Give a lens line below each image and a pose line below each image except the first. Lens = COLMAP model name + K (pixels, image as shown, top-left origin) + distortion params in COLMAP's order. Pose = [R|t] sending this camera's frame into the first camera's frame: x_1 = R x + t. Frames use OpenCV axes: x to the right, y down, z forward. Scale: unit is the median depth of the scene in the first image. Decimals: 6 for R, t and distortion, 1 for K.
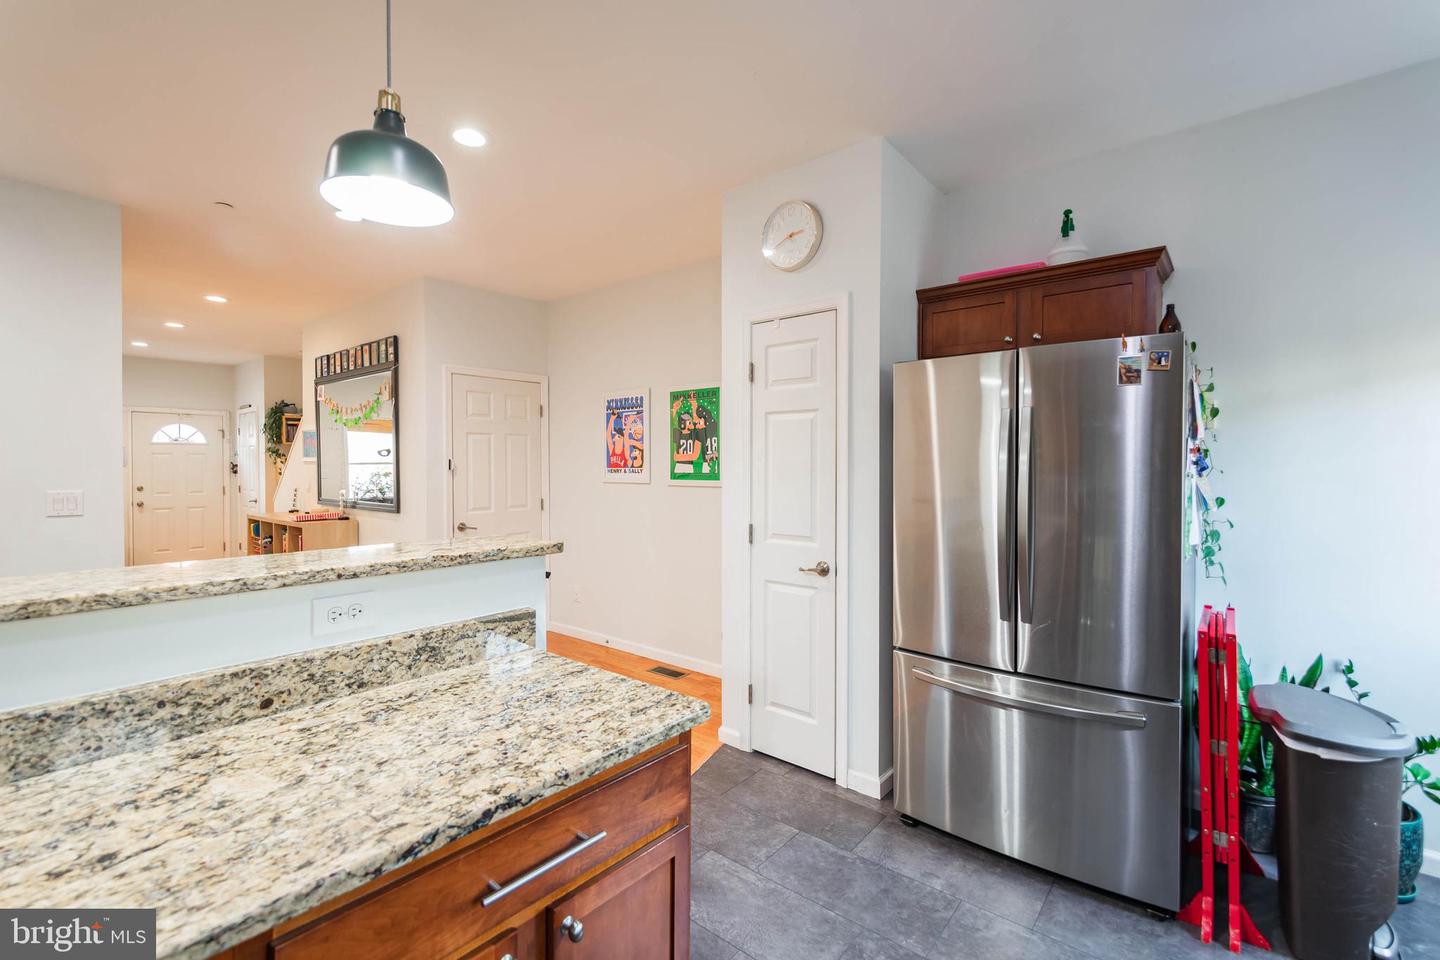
lens RADIAL K [[637.7, 0, 702.0], [0, 637.7, 473.9], [0, 0, 1]] dist [-0.002925, 0.001211]
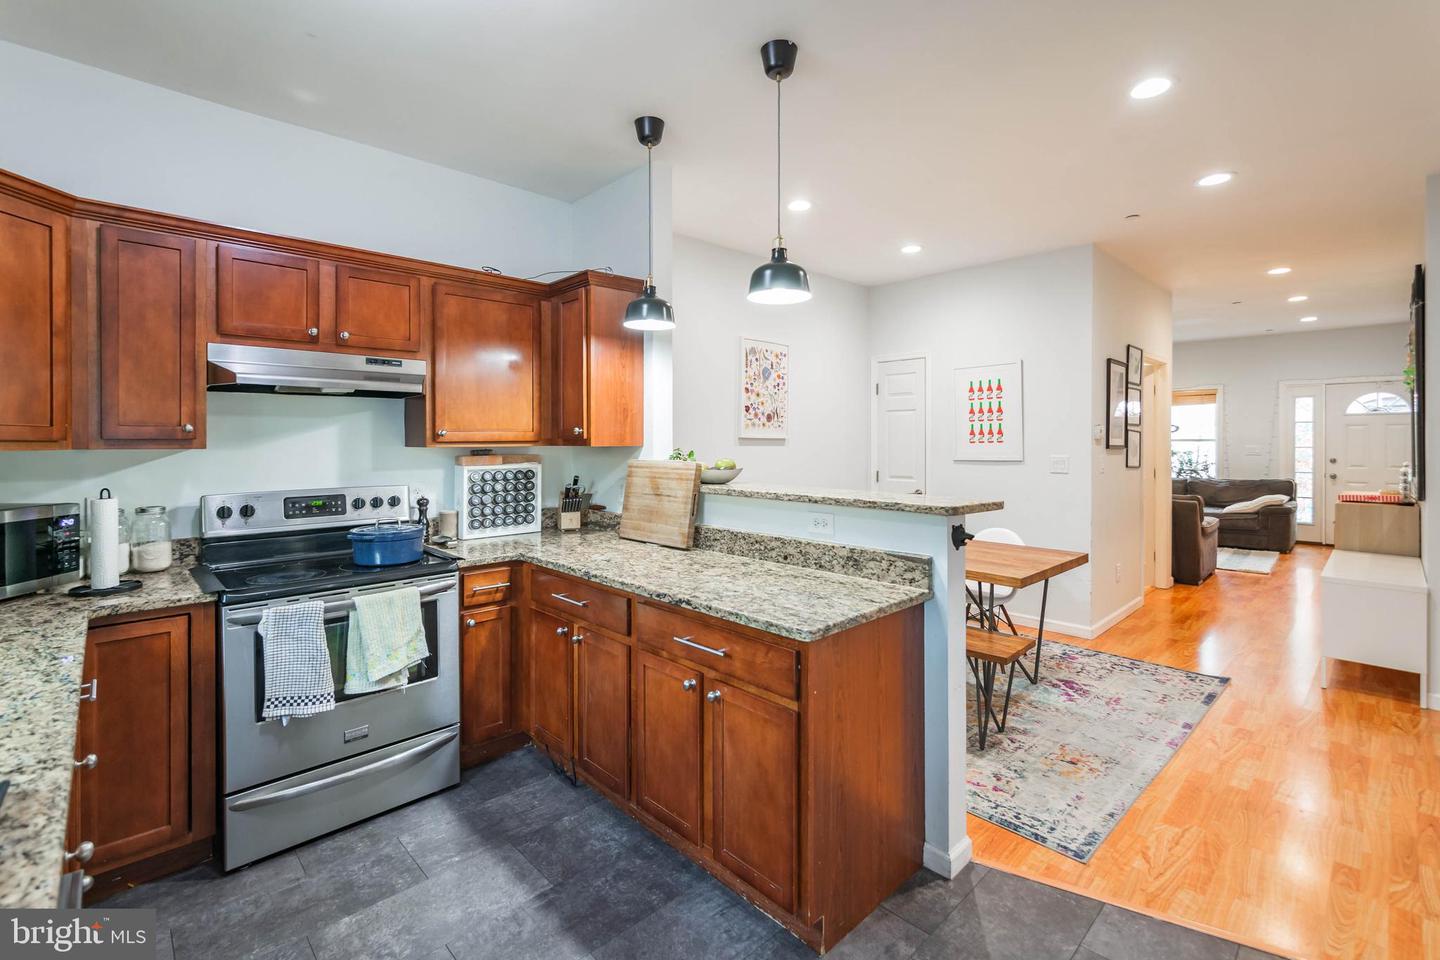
lens RADIAL K [[637.7, 0, 733.8], [0, 637.7, 444.0], [0, 0, 1]] dist [-0.002925, 0.001211]
pose [[-0.098788, 0.007084, -0.995083, 0.373138], [-0.009805, 0.999919, 0.008092, -0.003669], [0.995060, 0.010556, -0.098710, 0.288351]]
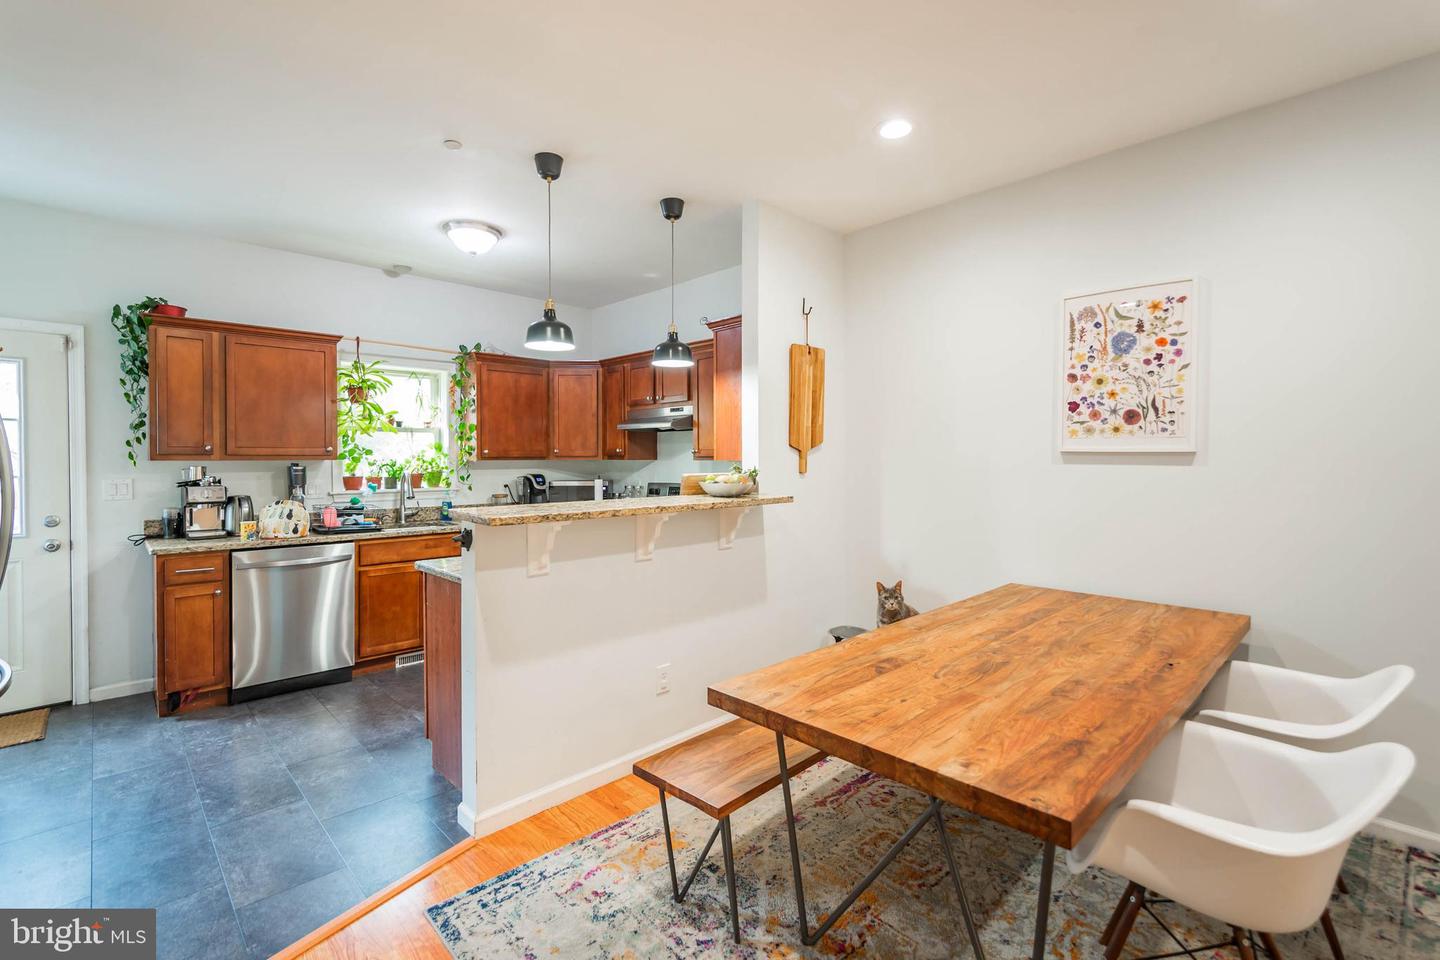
lens RADIAL K [[637.7, 0, 721.1], [0, 637.7, 467.3], [0, 0, 1]] dist [-0.002925, 0.001211]
pose [[-0.995801, 0.000256, 0.091541, -0.345720], [0.002574, 0.999679, 0.025200, -0.006732], [-0.091505, 0.025330, -0.995482, 0.897710]]
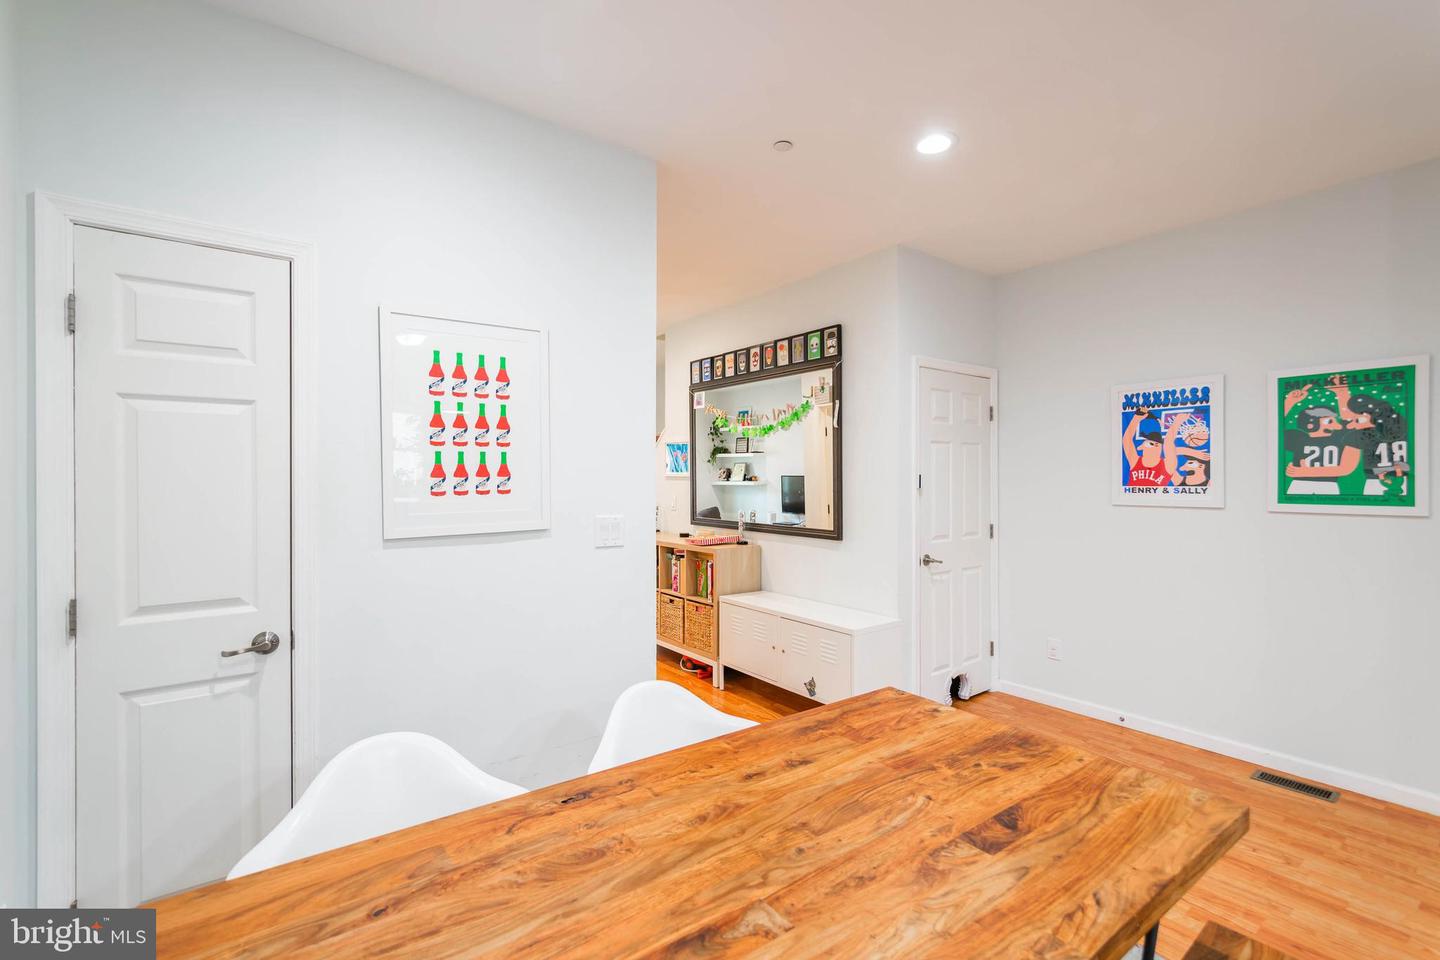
lens RADIAL K [[637.7, 0, 722.4], [0, 637.7, 475.1], [0, 0, 1]] dist [-0.002925, 0.001211]
pose [[0.973798, -0.001612, -0.227411, -0.469362], [-0.002526, 0.999837, -0.017901, -0.007849], [0.227403, 0.018006, 0.973634, 0.177894]]
